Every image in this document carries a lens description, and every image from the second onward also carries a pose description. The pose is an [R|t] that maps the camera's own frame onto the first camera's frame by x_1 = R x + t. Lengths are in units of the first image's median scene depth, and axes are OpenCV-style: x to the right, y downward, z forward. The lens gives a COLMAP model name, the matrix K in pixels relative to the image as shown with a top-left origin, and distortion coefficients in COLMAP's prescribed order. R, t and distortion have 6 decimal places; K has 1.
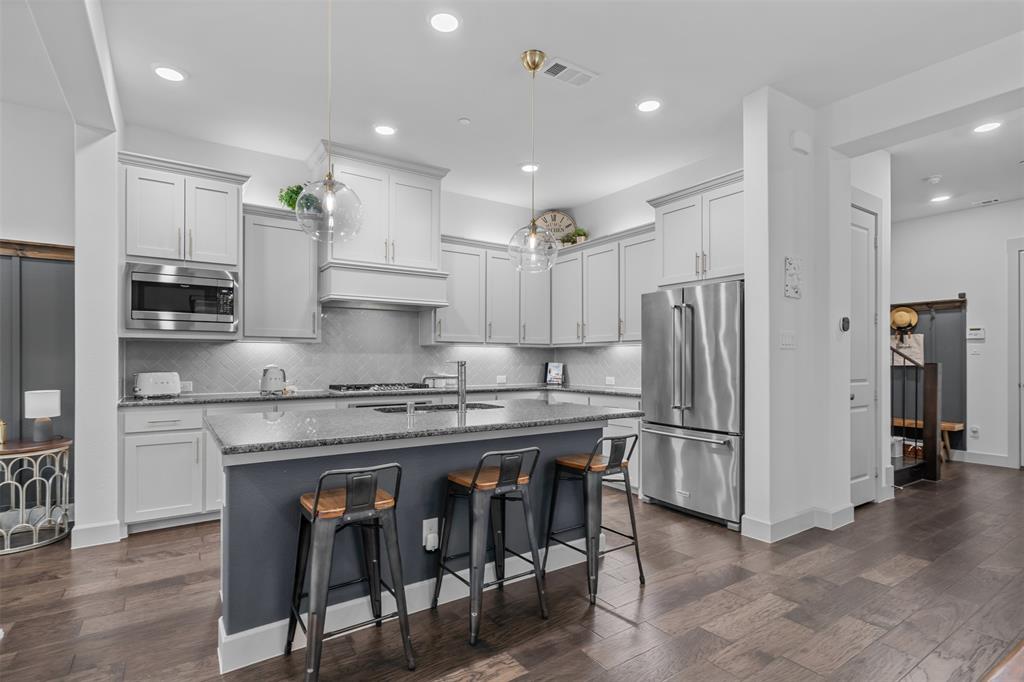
lens RADIAL K [[504.2, 0, 512.8], [0, 504.2, 357.8], [0, 0, 1]] dist [0.000018, -0.000033]
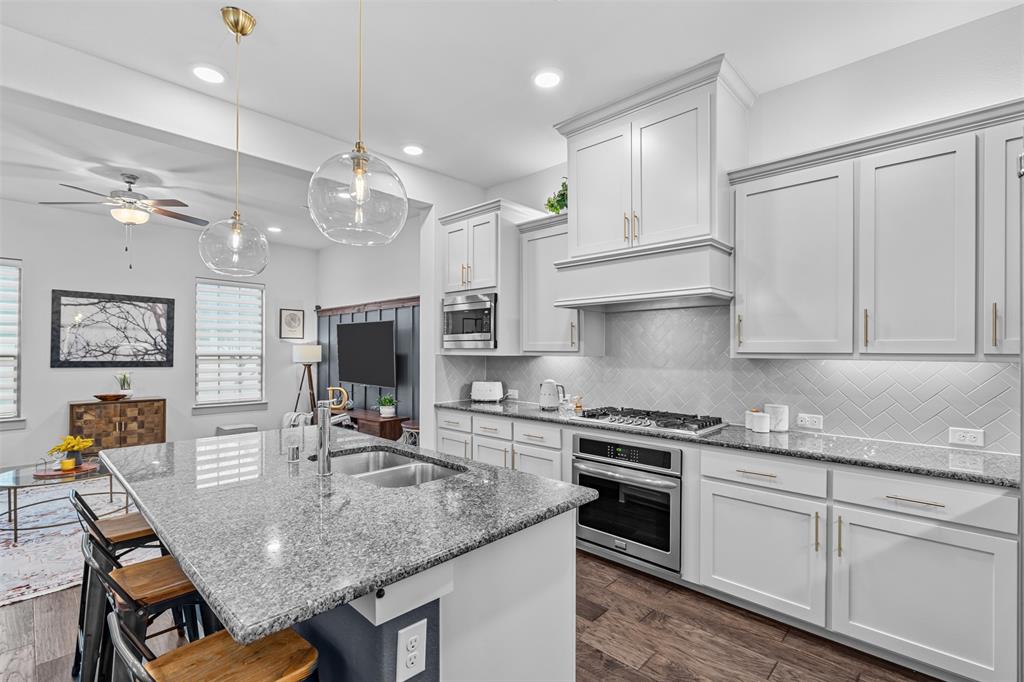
lens RADIAL K [[468.1, 0, 515.0], [0, 468.1, 351.9], [0, 0, 1]] dist [-0.001024, 0.000192]
pose [[0.209986, 0.003169, -0.977699, 0.438197], [0.001958, 0.999991, 0.003662, -0.047418], [0.977702, -0.002683, 0.209978, 0.830531]]
